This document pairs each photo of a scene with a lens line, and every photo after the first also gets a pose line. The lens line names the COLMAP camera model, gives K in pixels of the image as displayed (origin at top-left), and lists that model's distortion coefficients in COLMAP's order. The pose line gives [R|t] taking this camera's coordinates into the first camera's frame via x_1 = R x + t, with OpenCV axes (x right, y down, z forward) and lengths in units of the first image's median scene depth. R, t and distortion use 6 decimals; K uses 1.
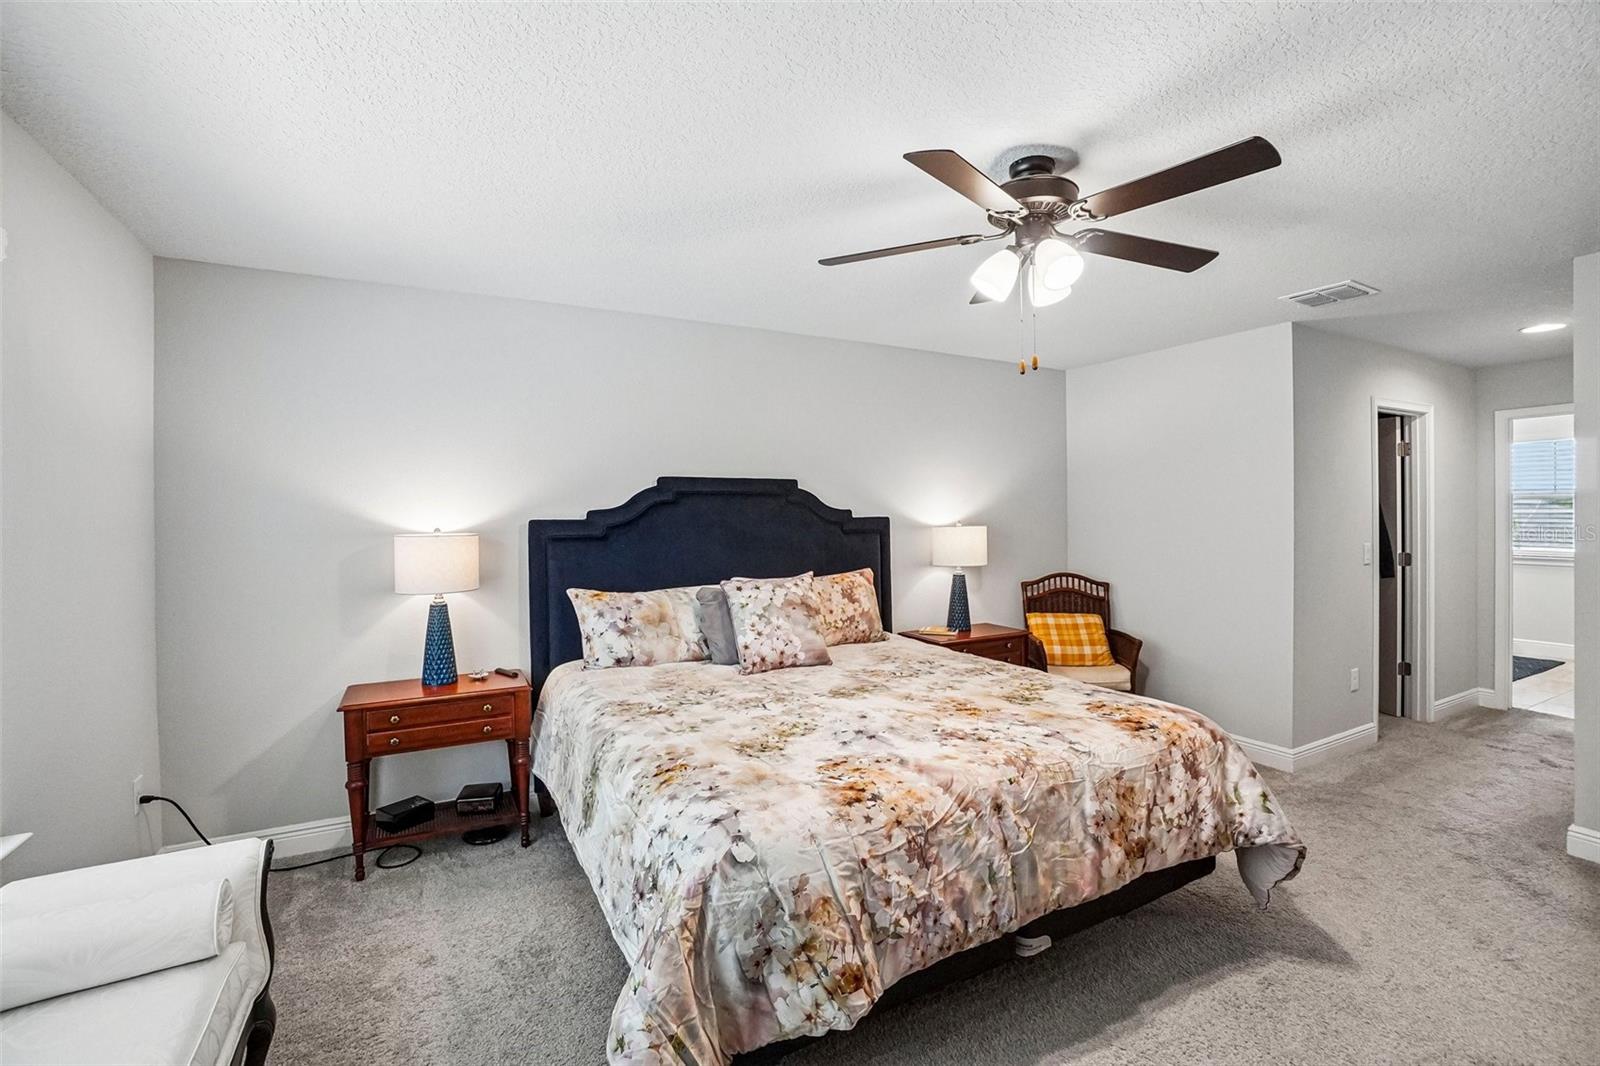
lens RADIAL K [[698.1, 0, 808.1], [0, 698.1, 526.7], [0, 0, 1]] dist [-0.031677, -0.000663]
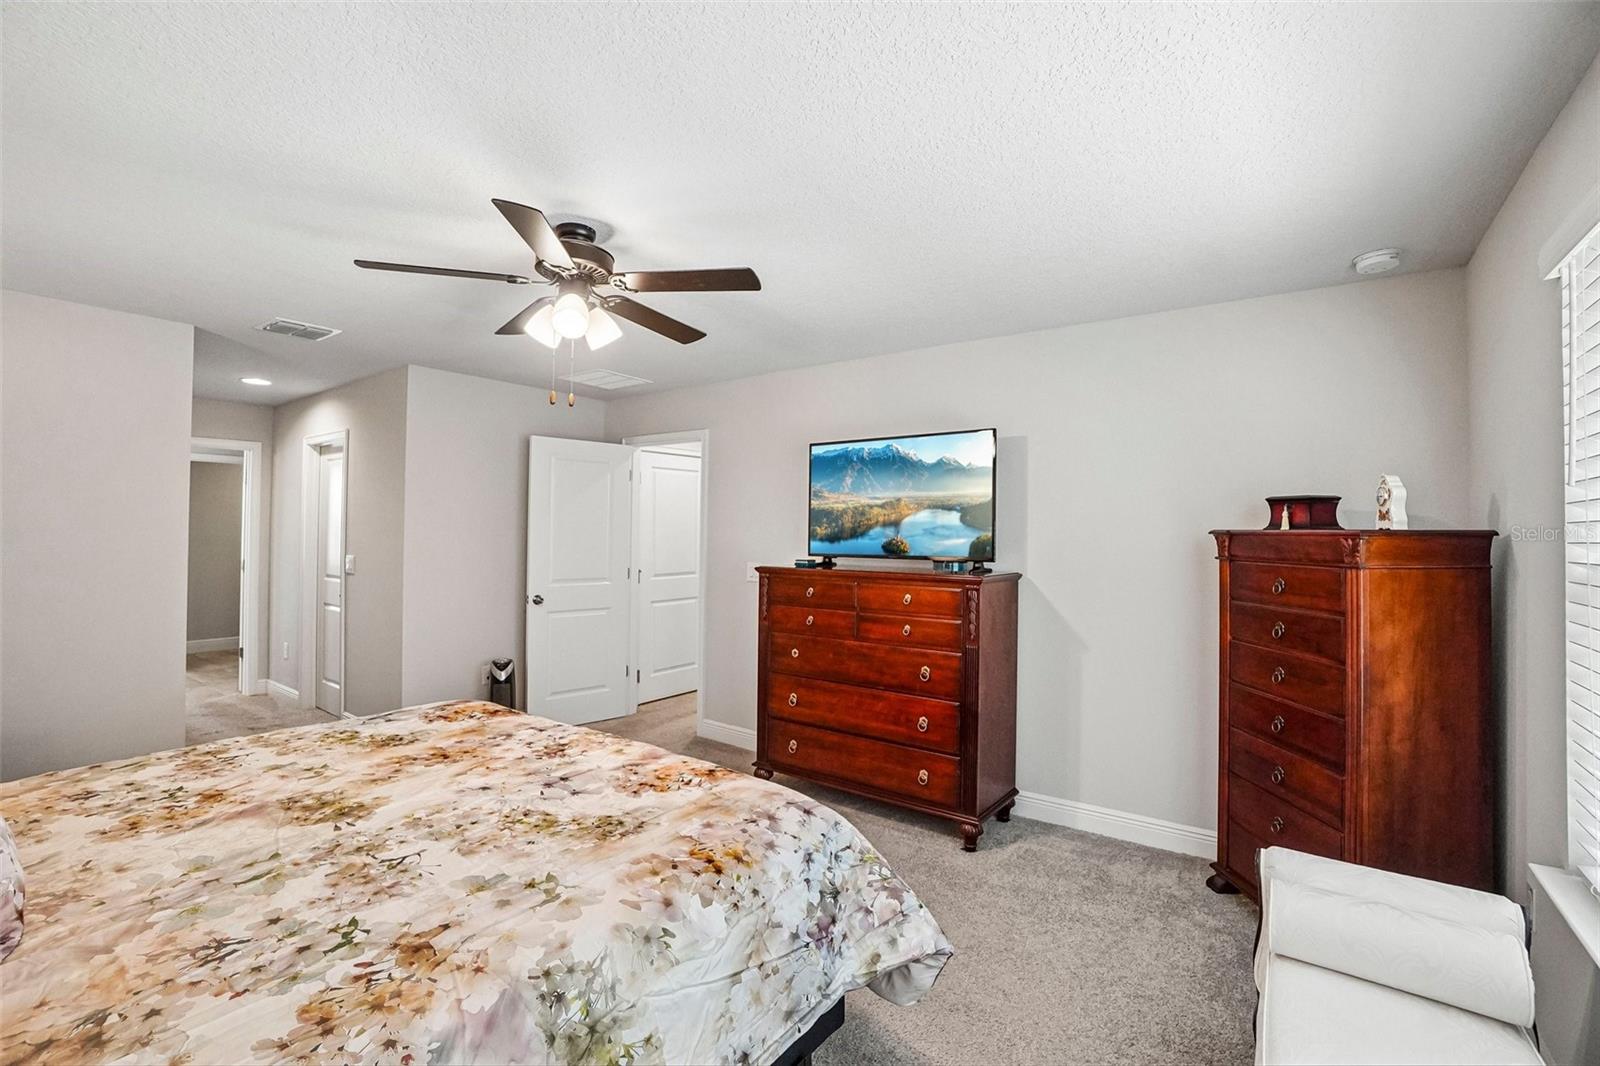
lens RADIAL K [[698.1, 0, 811.6], [0, 698.1, 531.2], [0, 0, 1]] dist [-0.031677, -0.000663]
pose [[-0.437771, 0.015765, 0.898948, -0.817601], [0.008482, 0.999874, -0.013405, 0.005049], [-0.899047, 0.001757, -0.437849, 1.082604]]
